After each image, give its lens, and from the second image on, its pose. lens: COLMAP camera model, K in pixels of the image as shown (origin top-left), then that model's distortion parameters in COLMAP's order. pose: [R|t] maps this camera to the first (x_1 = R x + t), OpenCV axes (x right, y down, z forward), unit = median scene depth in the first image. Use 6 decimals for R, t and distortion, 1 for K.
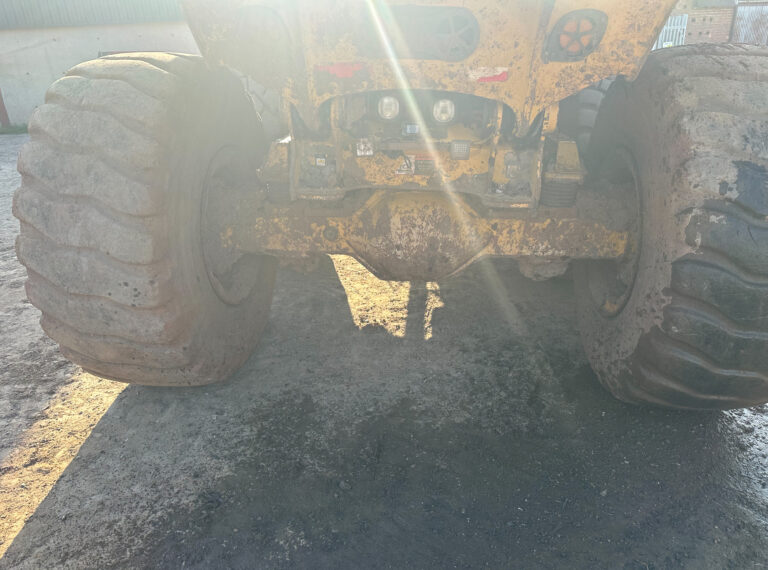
lens RADIAL K [[550.7, 0, 422.3], [0, 550.7, 310.0], [0, 0, 1]] dist [0.063398, -0.083832]
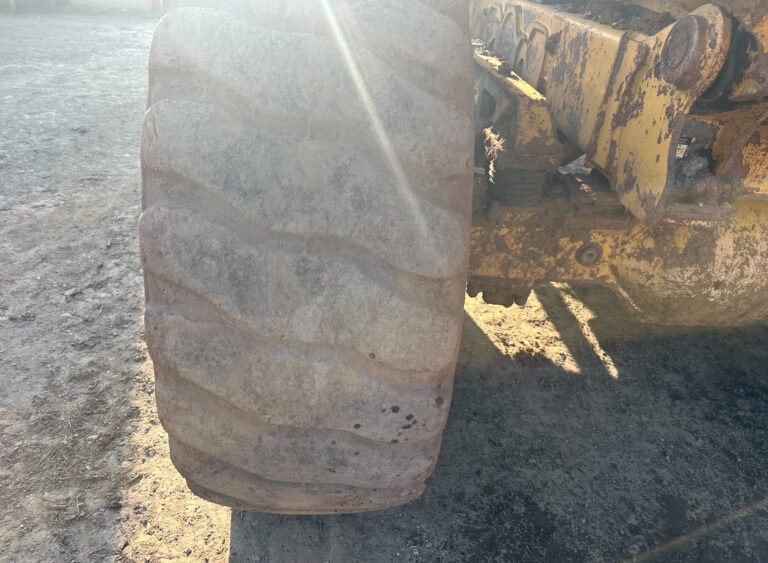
lens RADIAL K [[550.7, 0, 377.7], [0, 550.7, 315.3], [0, 0, 1]] dist [0.063398, -0.083832]
pose [[0.990876, -0.005222, 0.134677, -0.511449], [-0.015621, 0.988066, 0.153235, -0.171974], [-0.133870, -0.153940, 0.978969, 0.439465]]
